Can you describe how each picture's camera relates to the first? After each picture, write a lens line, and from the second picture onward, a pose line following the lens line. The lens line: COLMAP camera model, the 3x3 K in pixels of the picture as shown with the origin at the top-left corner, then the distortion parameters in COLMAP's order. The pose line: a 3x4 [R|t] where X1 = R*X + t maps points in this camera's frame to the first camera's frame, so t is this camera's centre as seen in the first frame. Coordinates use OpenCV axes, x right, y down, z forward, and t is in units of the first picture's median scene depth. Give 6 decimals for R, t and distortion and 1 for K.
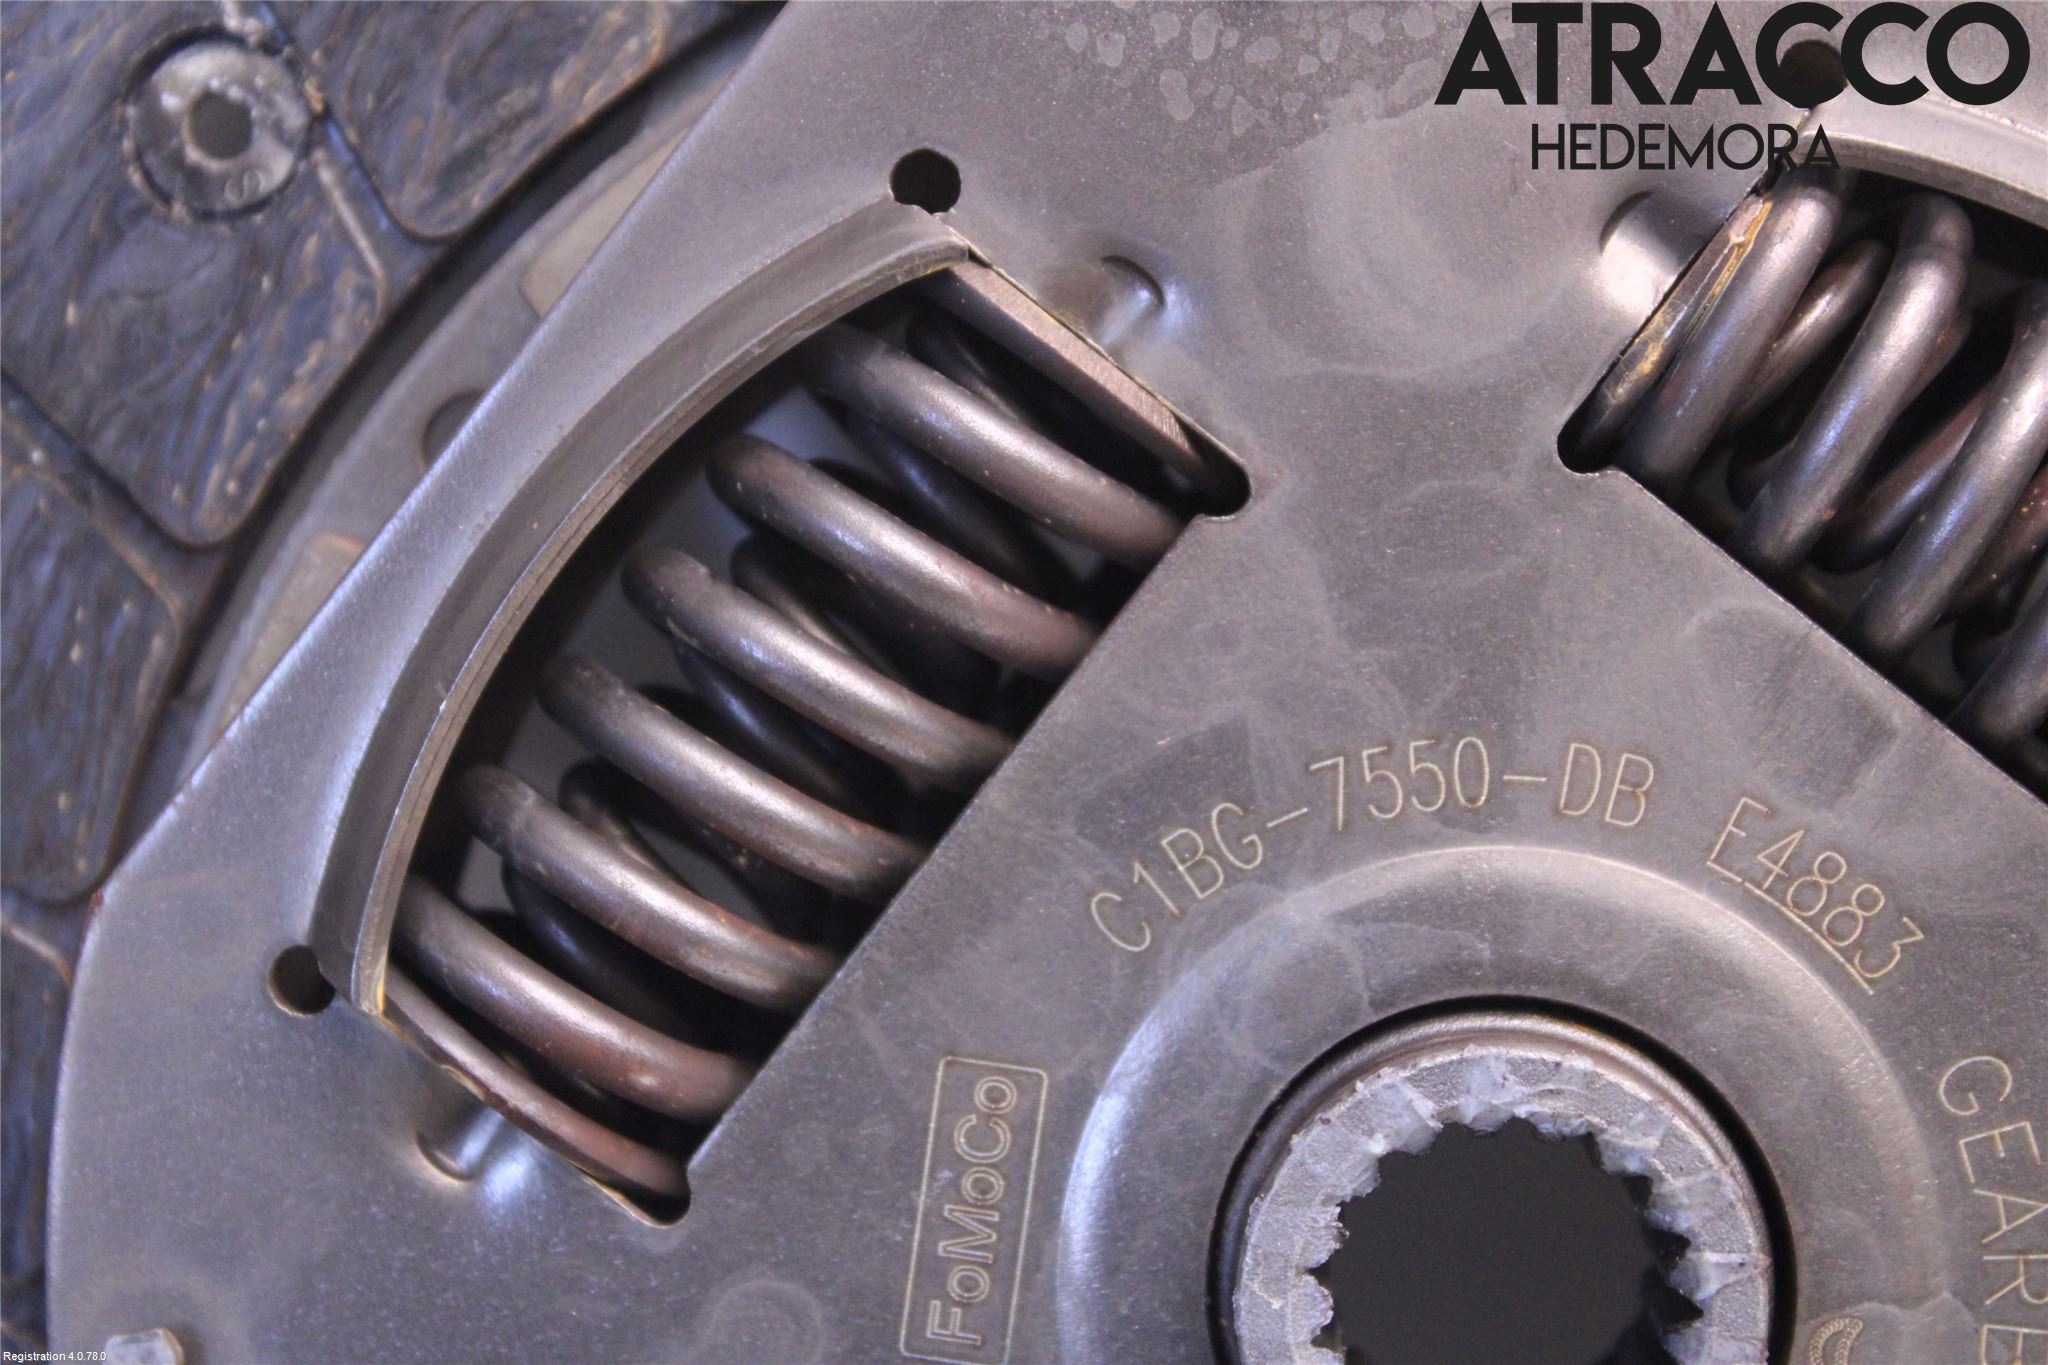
lens RADIAL K [[5177.1, 0, 1024.0], [0, 5177.1, 682.5], [0, 0, 1]] dist [0.184806, -0.352435]
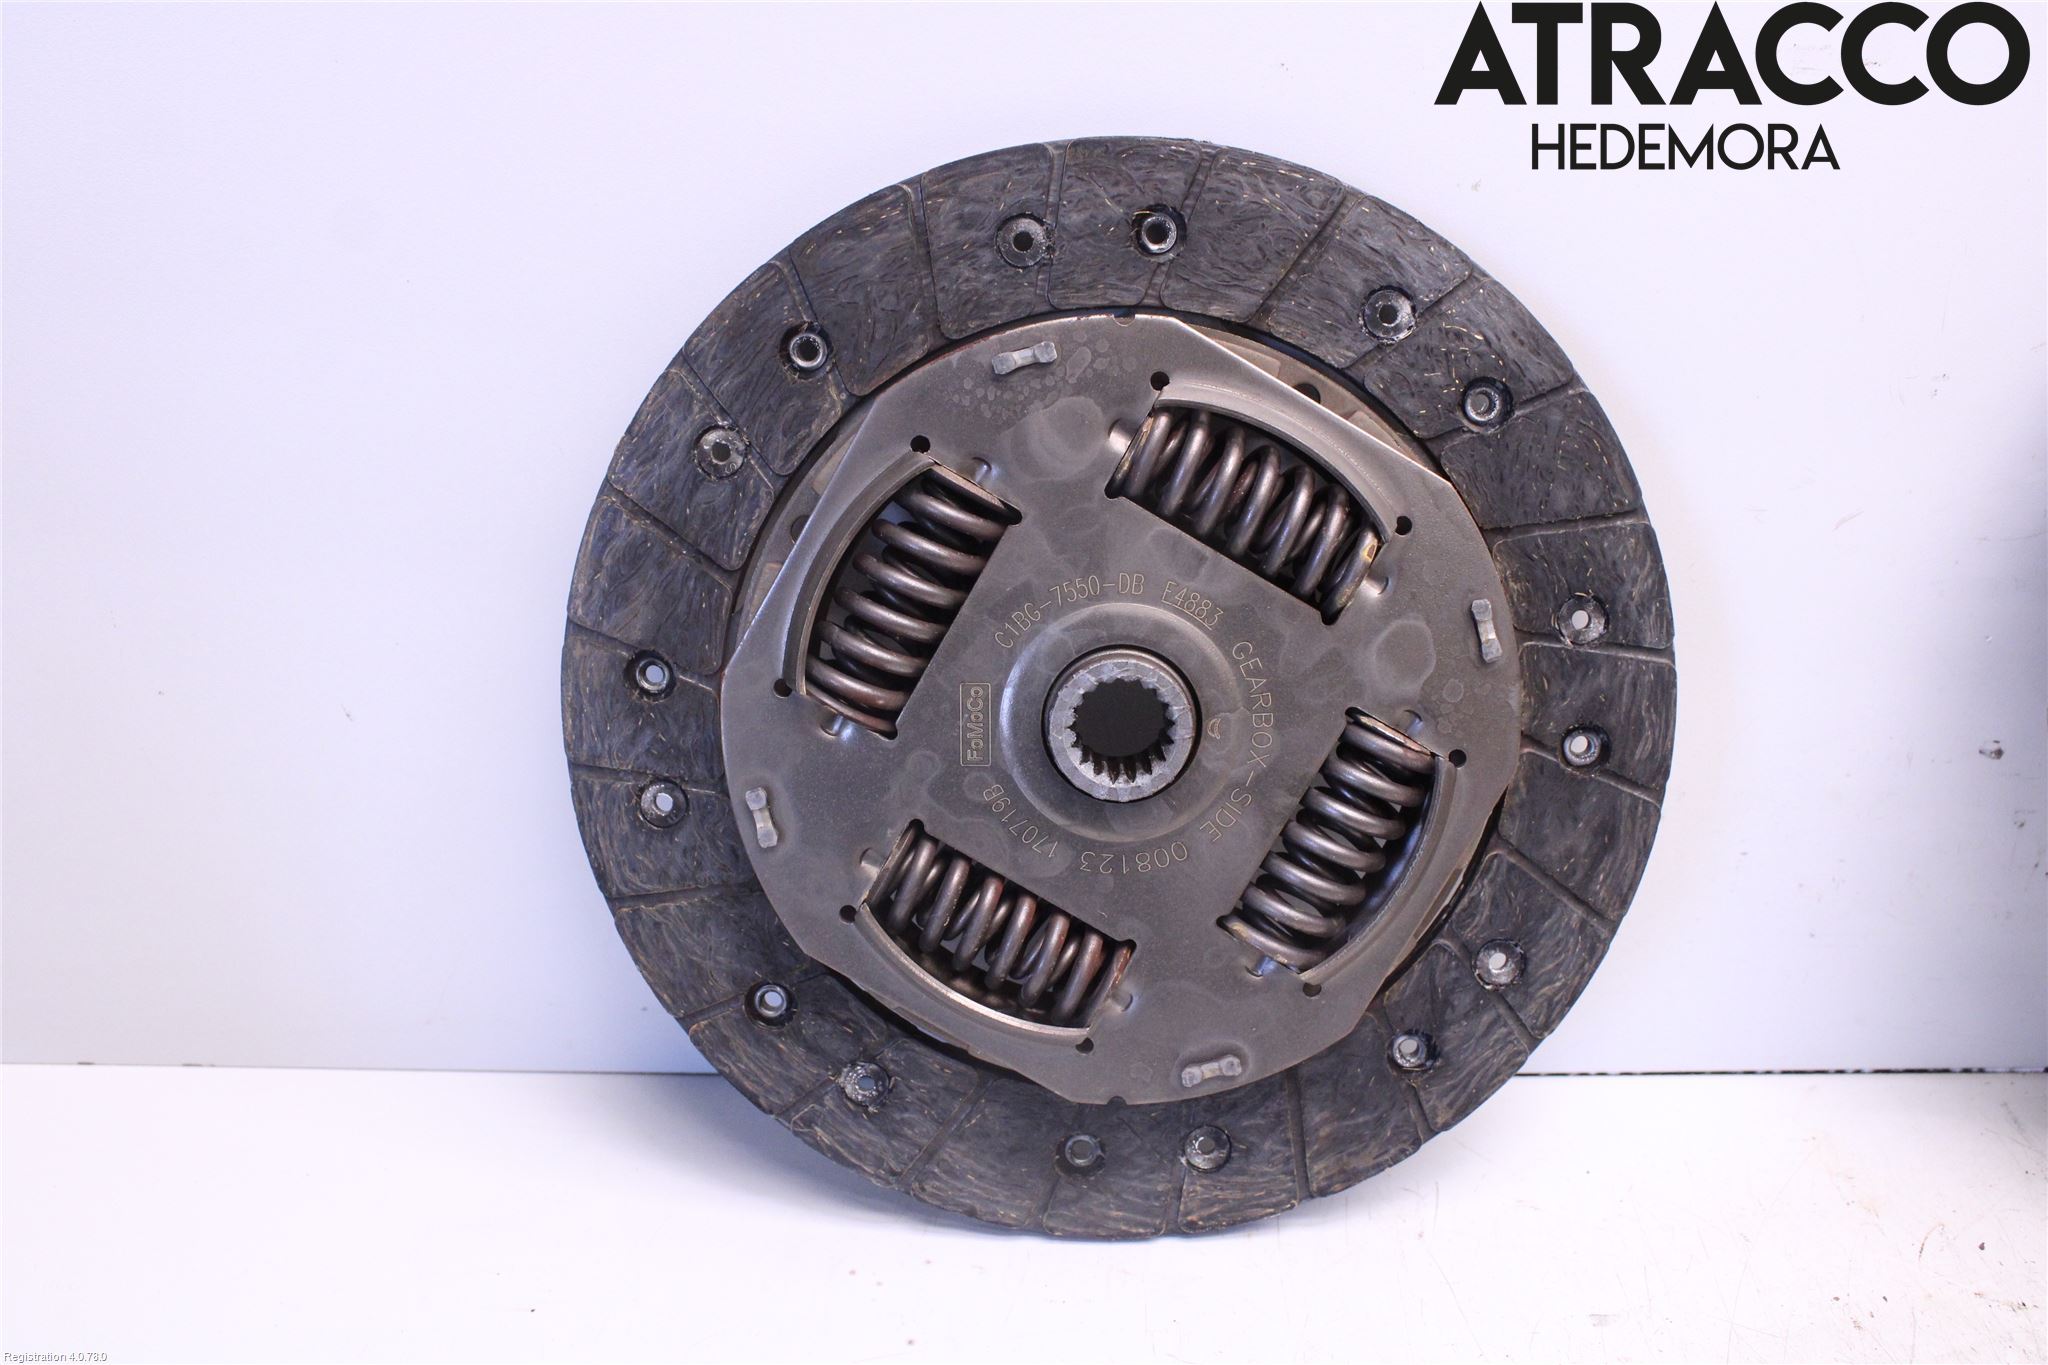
lens RADIAL K [[1993.6, 0, 1024.0], [0, 1993.6, 682.5], [0, 0, 1]] dist [-0.010276, -0.008689]
pose [[0.989631, -0.143479, 0.006585, 0.019036], [0.142242, 0.985393, 0.093635, -0.052596], [-0.019923, -0.091728, 0.995585, -0.385120]]
